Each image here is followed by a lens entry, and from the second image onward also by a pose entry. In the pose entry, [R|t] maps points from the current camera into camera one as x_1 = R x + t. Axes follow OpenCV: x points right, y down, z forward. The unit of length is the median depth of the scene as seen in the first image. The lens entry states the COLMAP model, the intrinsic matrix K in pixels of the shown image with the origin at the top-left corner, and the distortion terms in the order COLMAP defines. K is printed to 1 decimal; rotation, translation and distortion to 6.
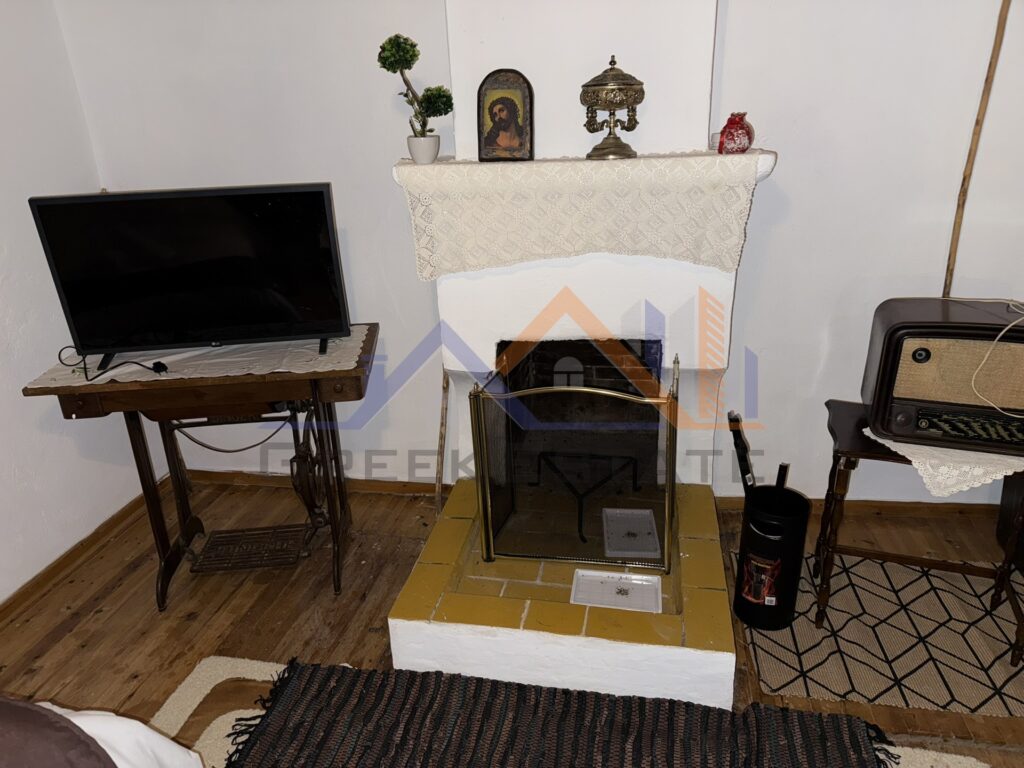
lens RADIAL K [[704.5, 0, 512.0], [0, 704.5, 384.0], [0, 0, 1]] dist [0.098059, -0.155011]
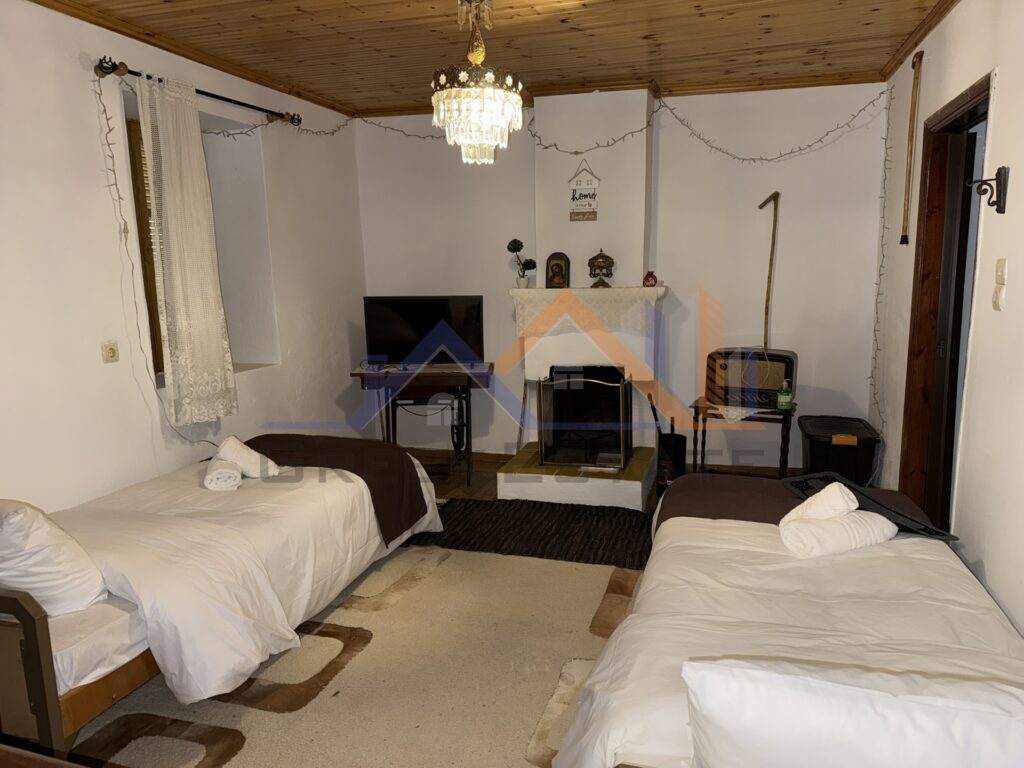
lens RADIAL K [[724.5, 0, 505.4], [0, 724.5, 390.7], [0, 0, 1]] dist [-0.001314, -0.007564]
pose [[0.993711, 0.038509, -0.105149, 0.089188], [-0.059788, 0.976423, -0.207422, 0.543455], [0.094682, 0.212404, 0.972584, -1.322883]]
